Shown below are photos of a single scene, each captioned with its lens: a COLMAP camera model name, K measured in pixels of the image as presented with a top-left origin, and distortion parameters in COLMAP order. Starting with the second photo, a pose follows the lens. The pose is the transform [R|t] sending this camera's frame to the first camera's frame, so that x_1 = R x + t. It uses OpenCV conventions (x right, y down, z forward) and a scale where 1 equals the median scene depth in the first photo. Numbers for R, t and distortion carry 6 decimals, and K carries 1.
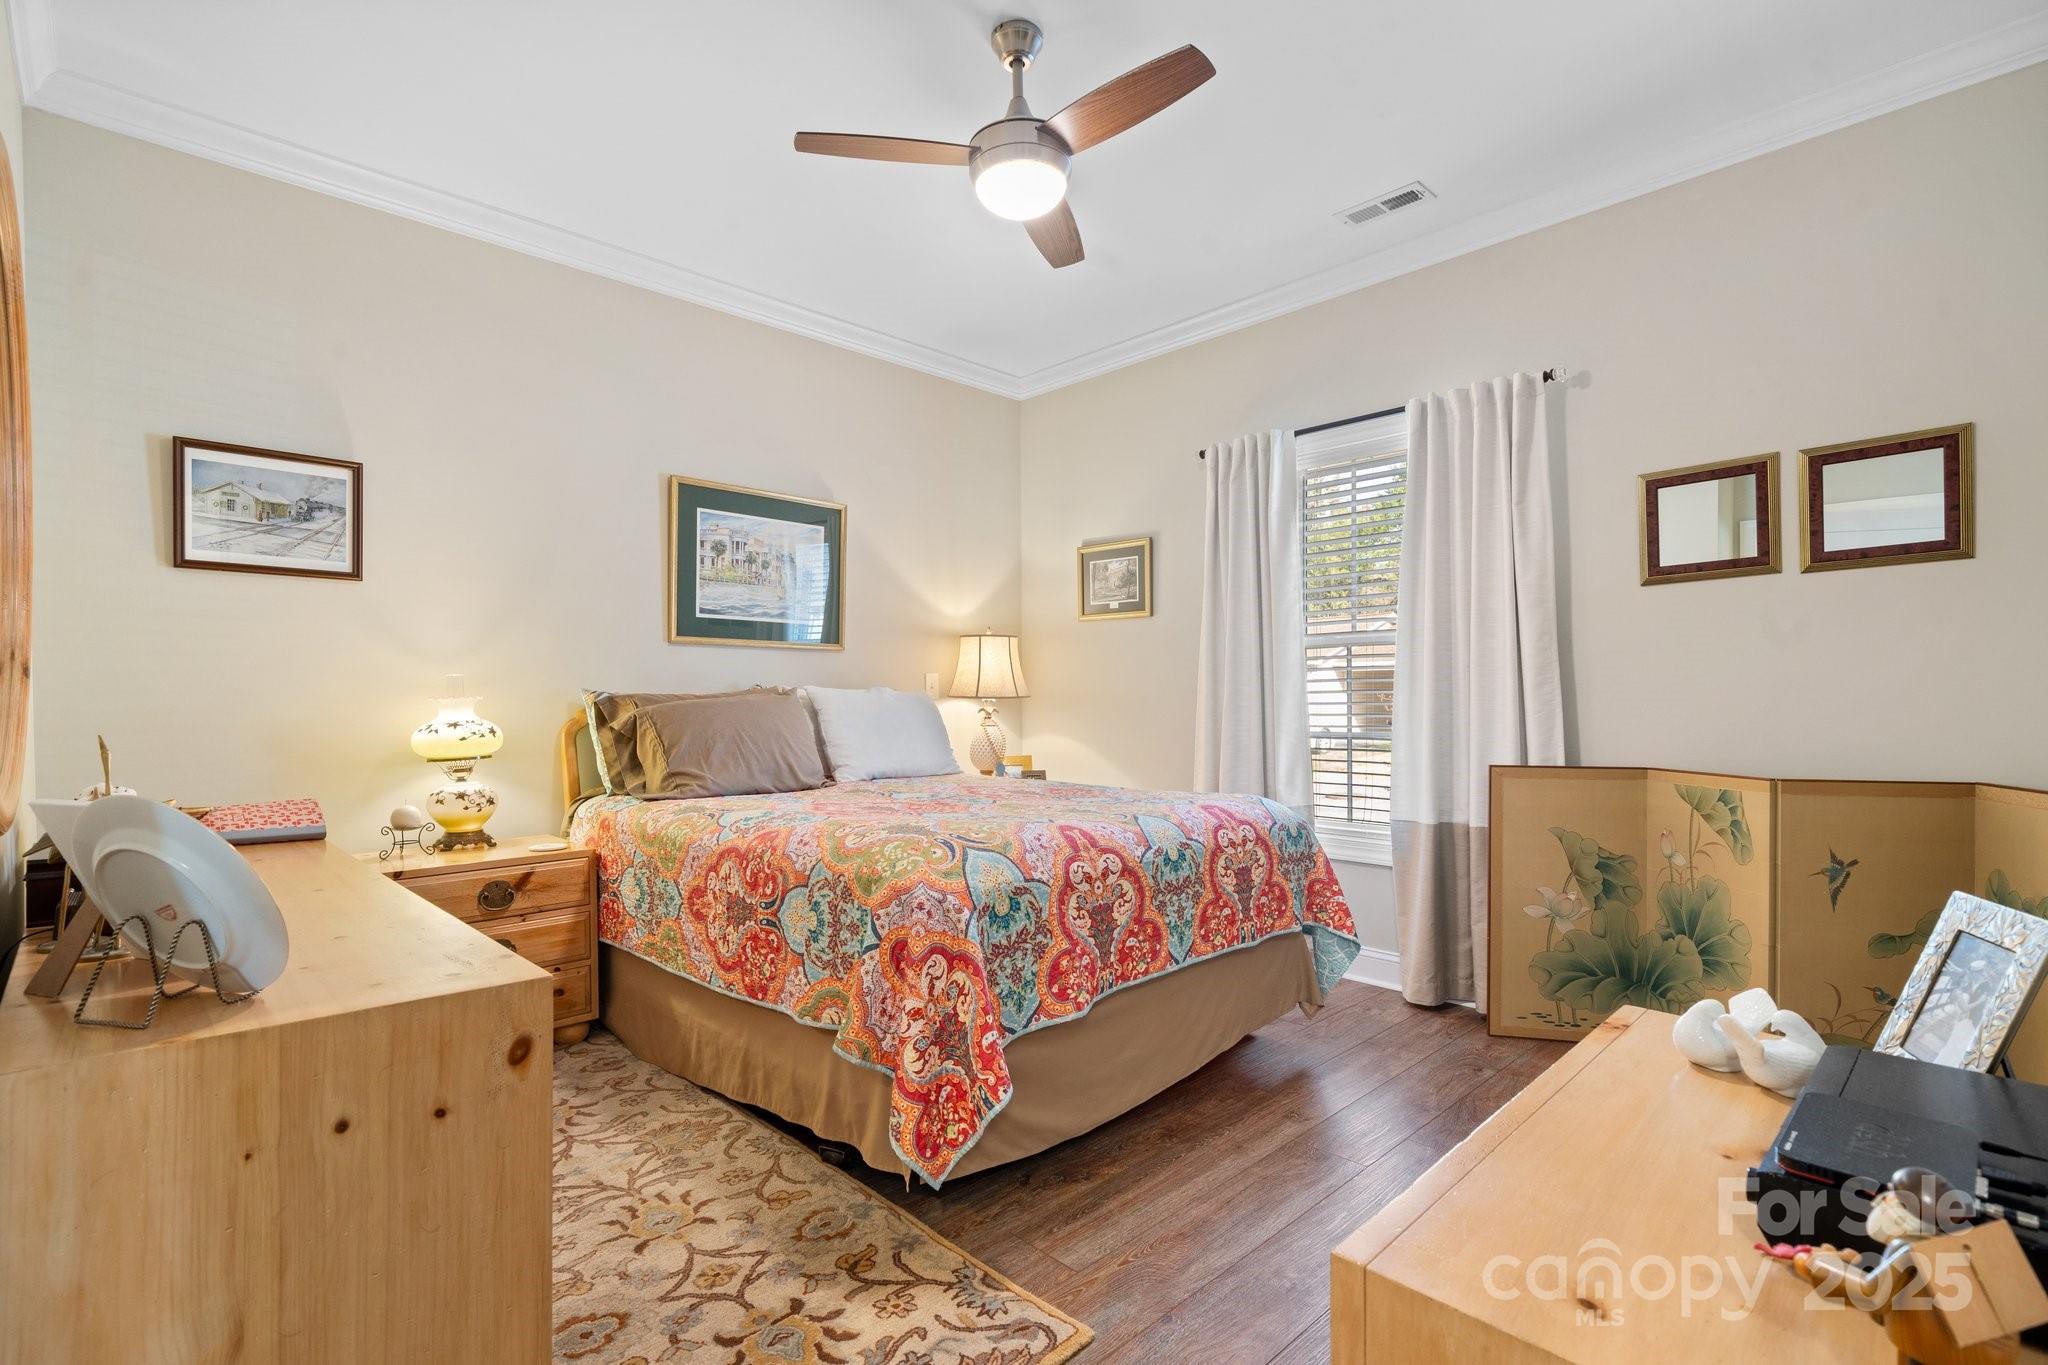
lens RADIAL K [[937.8, 0, 1024.0], [0, 937.8, 682.5], [0, 0, 1]] dist [-0.000679, 0.000015]
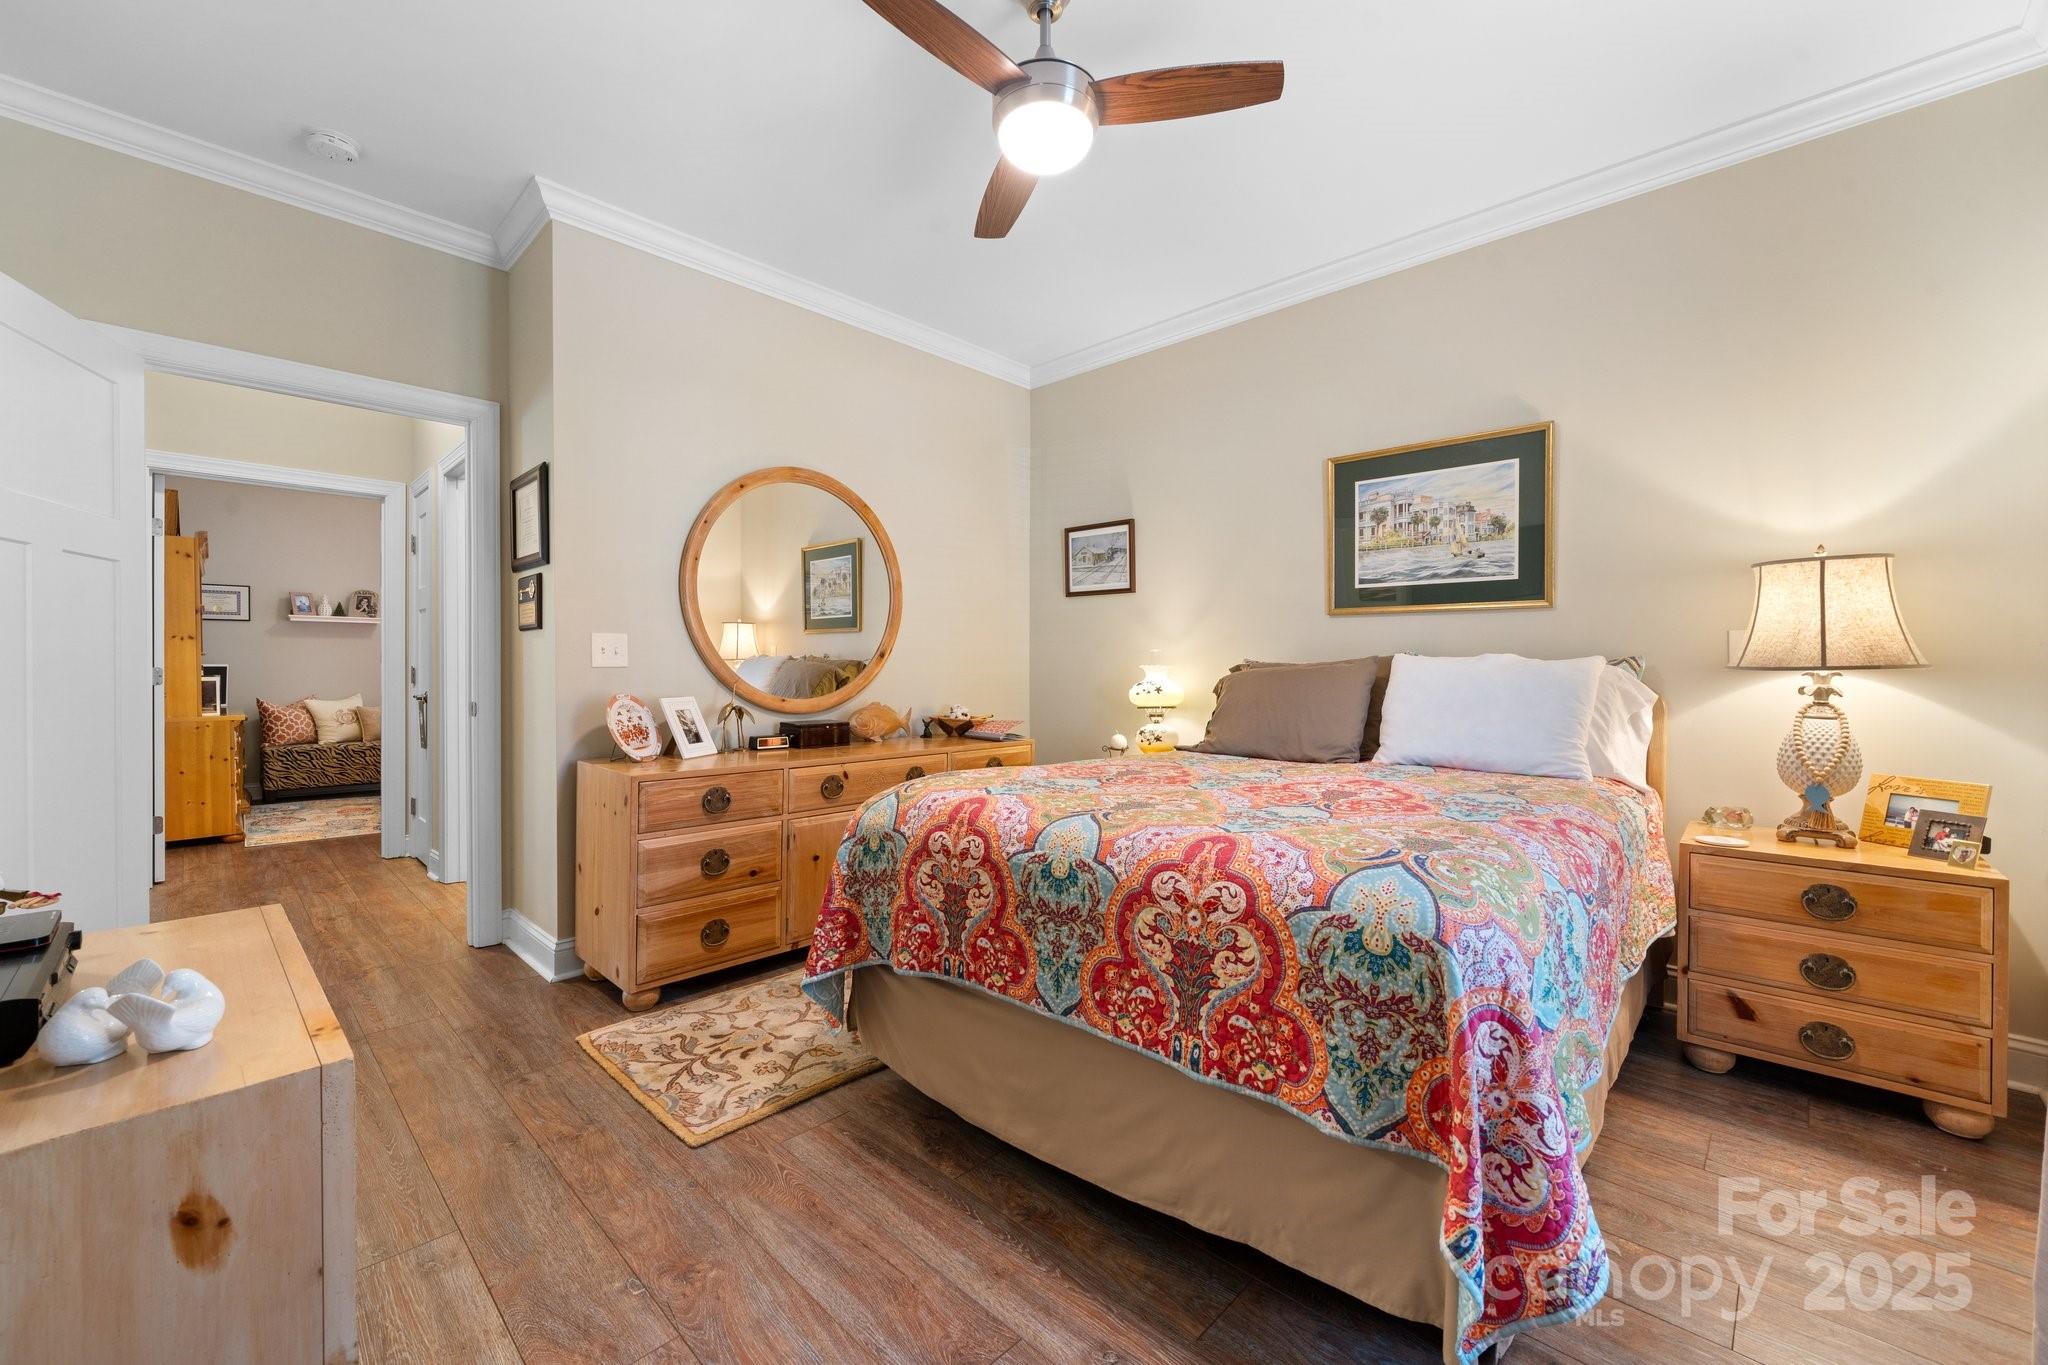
lens RADIAL K [[816.1, 0, 1023.8], [0, 816.1, 652.1], [0, 0, 1]] dist [-0.000193, -0.000045]
pose [[0.044349, -0.015125, -0.998902, 0.792754], [0.012329, 0.999818, -0.014591, 0.012811], [0.998940, -0.011668, 0.044527, 0.898298]]
